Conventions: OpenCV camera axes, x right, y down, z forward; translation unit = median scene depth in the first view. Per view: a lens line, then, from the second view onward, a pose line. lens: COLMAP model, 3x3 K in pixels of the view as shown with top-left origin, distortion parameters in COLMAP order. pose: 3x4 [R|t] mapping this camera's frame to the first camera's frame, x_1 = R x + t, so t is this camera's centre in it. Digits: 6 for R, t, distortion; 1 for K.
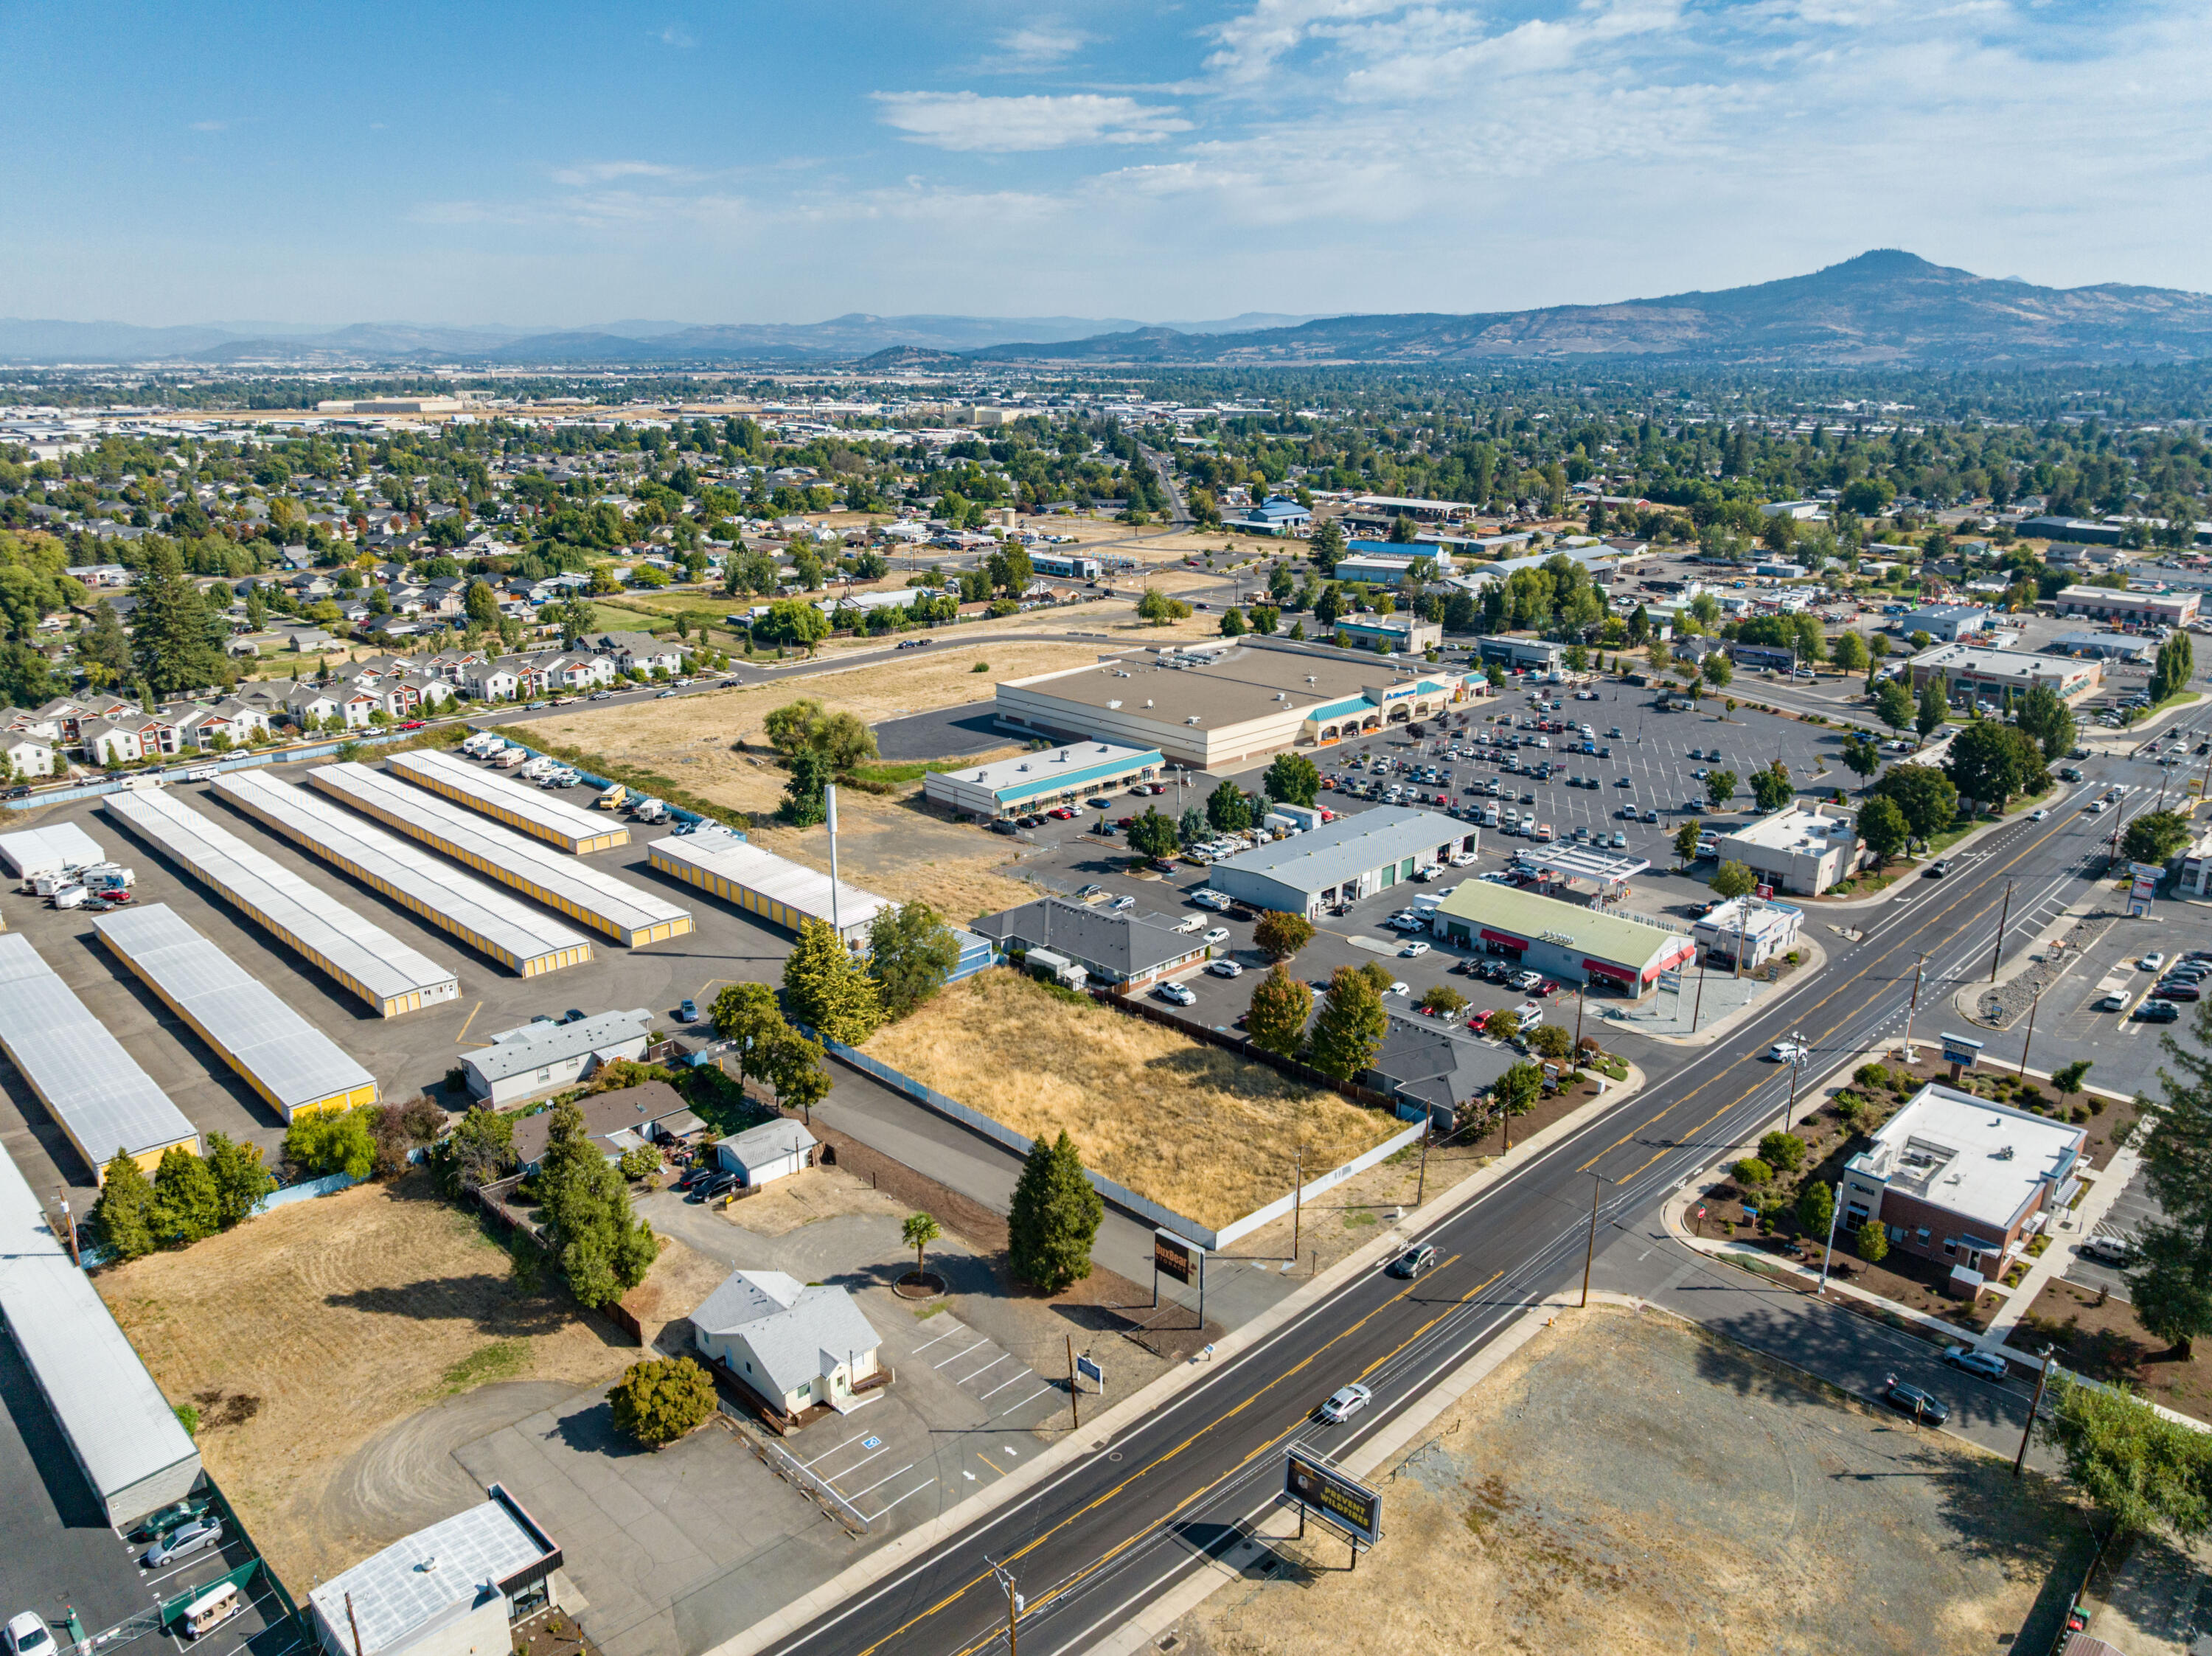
lens RADIAL K [[1556.6, 0, 1109.9], [0, 1556.6, 826.8], [0, 0, 1]] dist [-0.038633, 0.002520]
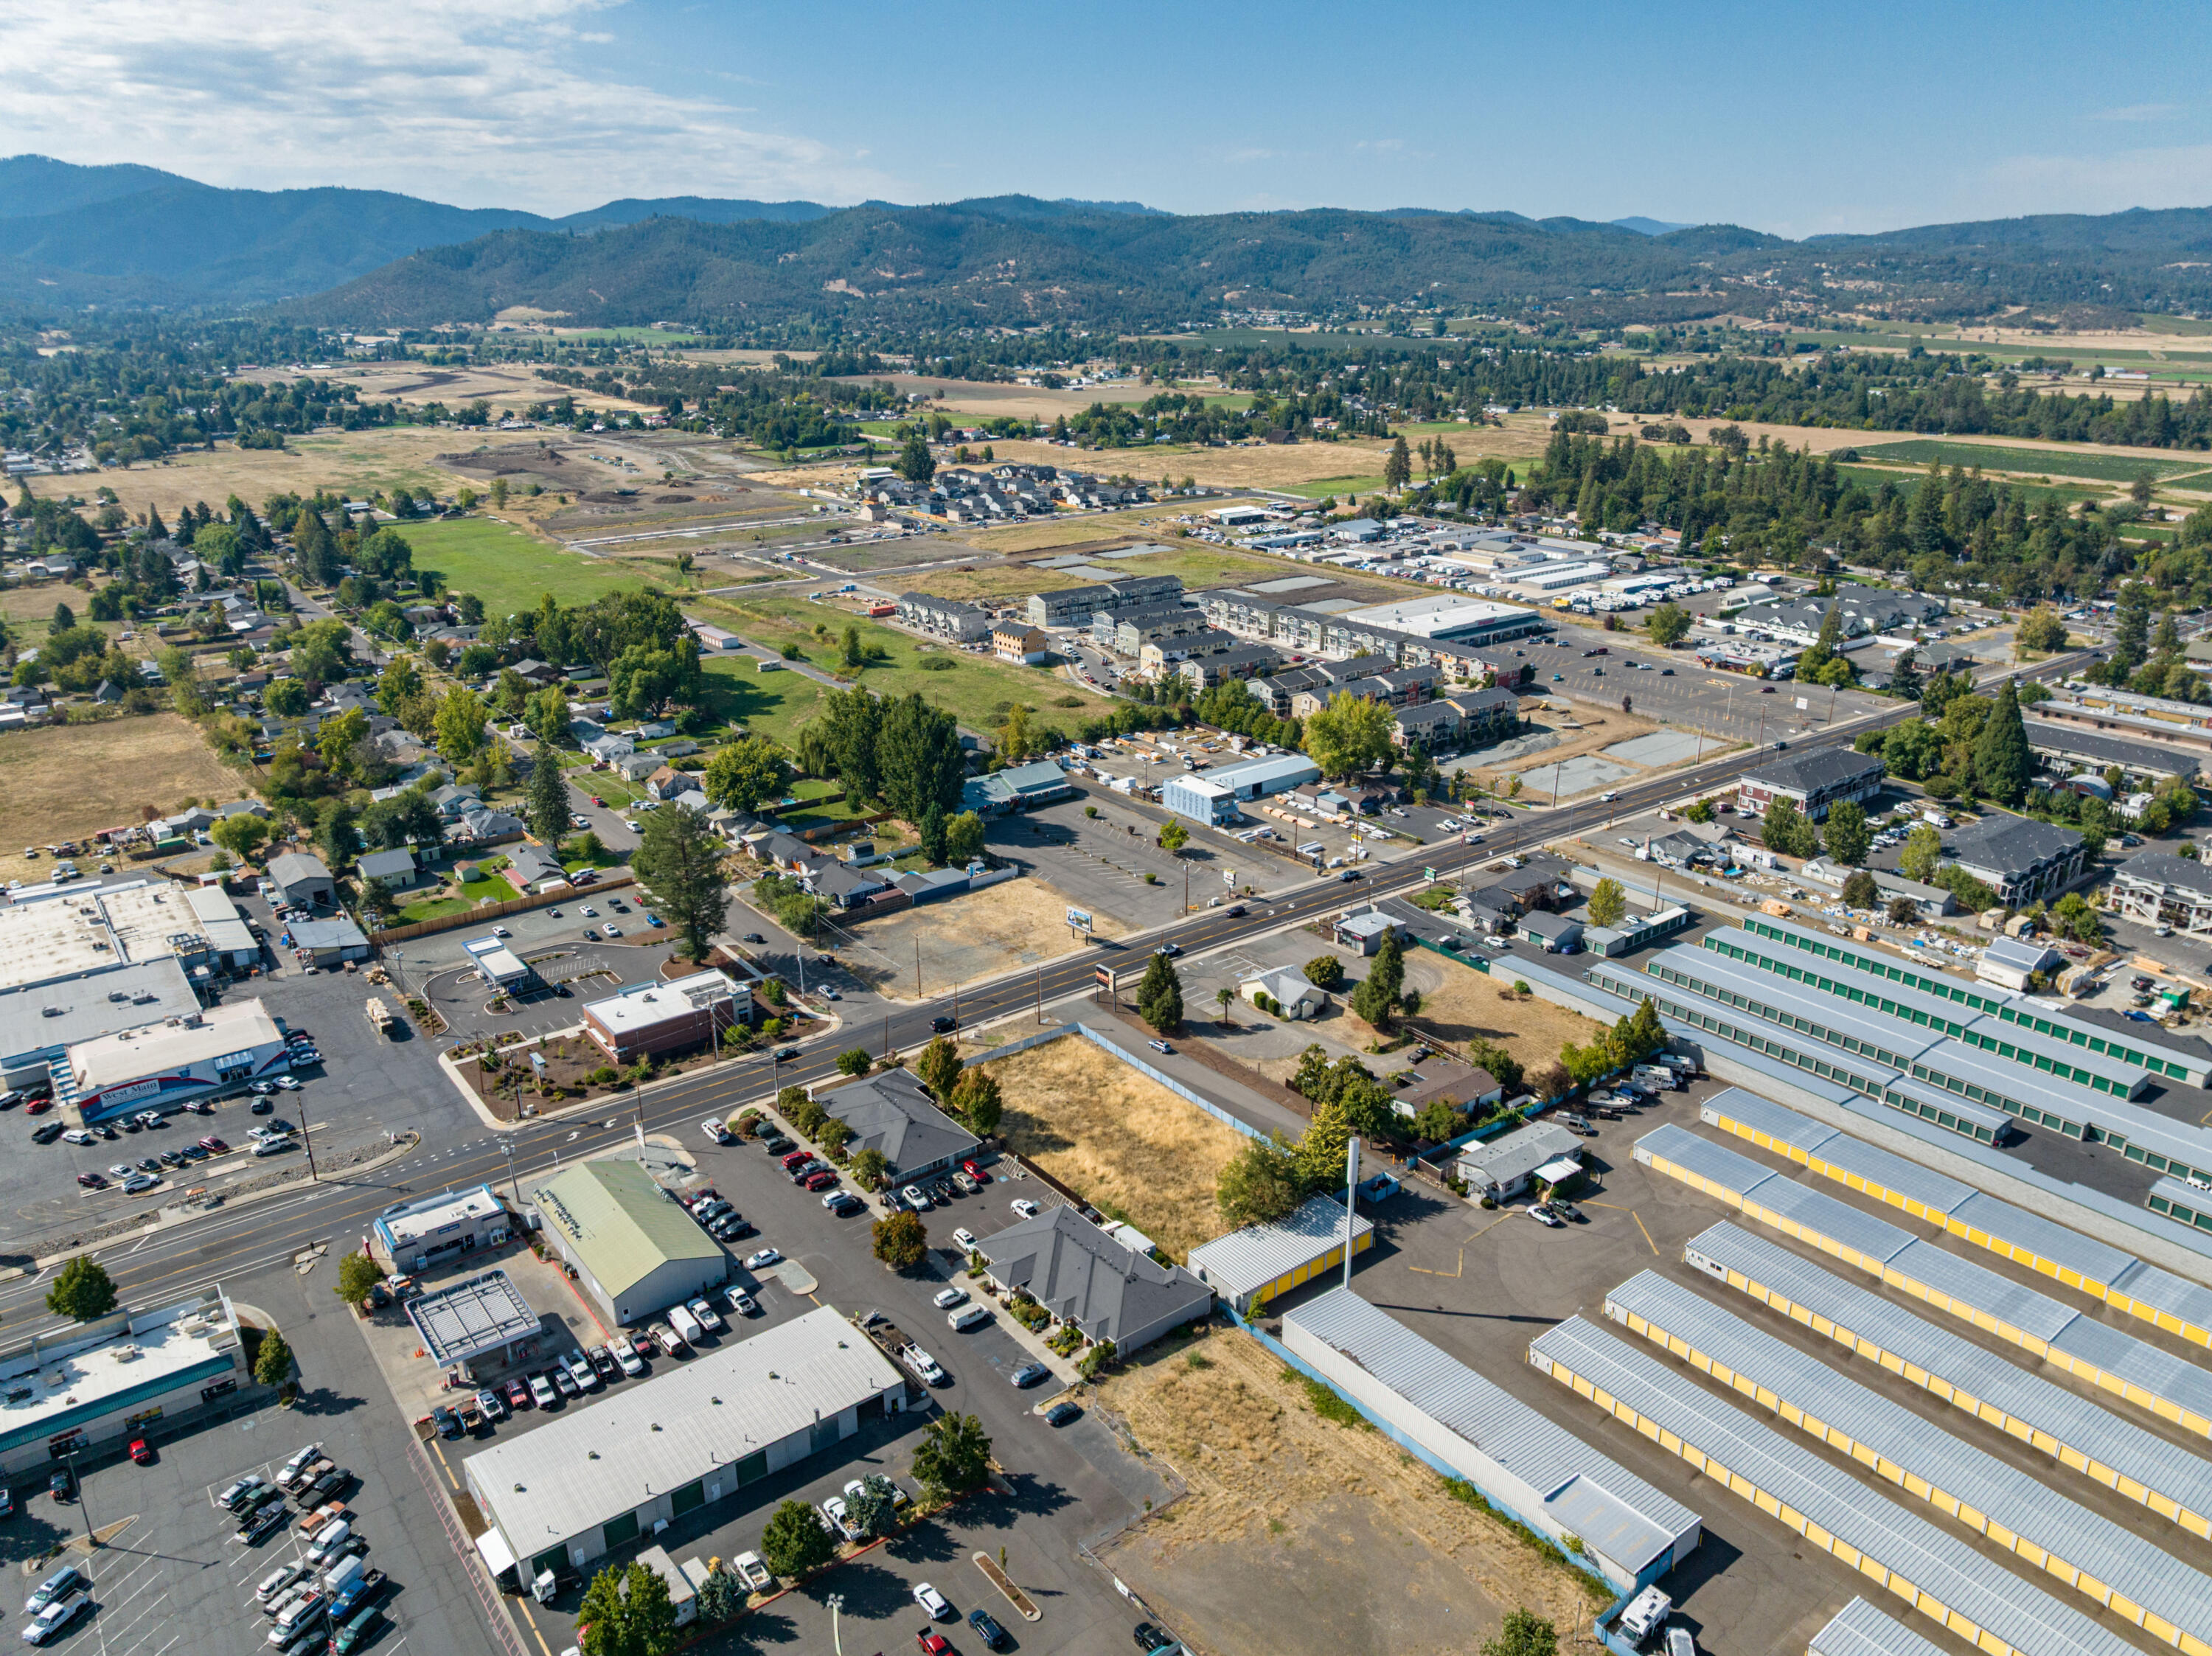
lens RADIAL K [[1550.1, 0, 1106.0], [0, 1550.1, 828.0], [0, 0, 1]] dist [-0.024289, -0.006844]
pose [[-0.992180, -0.038096, 0.118861, -0.095715], [0.039307, 0.808467, 0.587228, -0.540224], [-0.118467, 0.587308, -0.800647, 1.203855]]
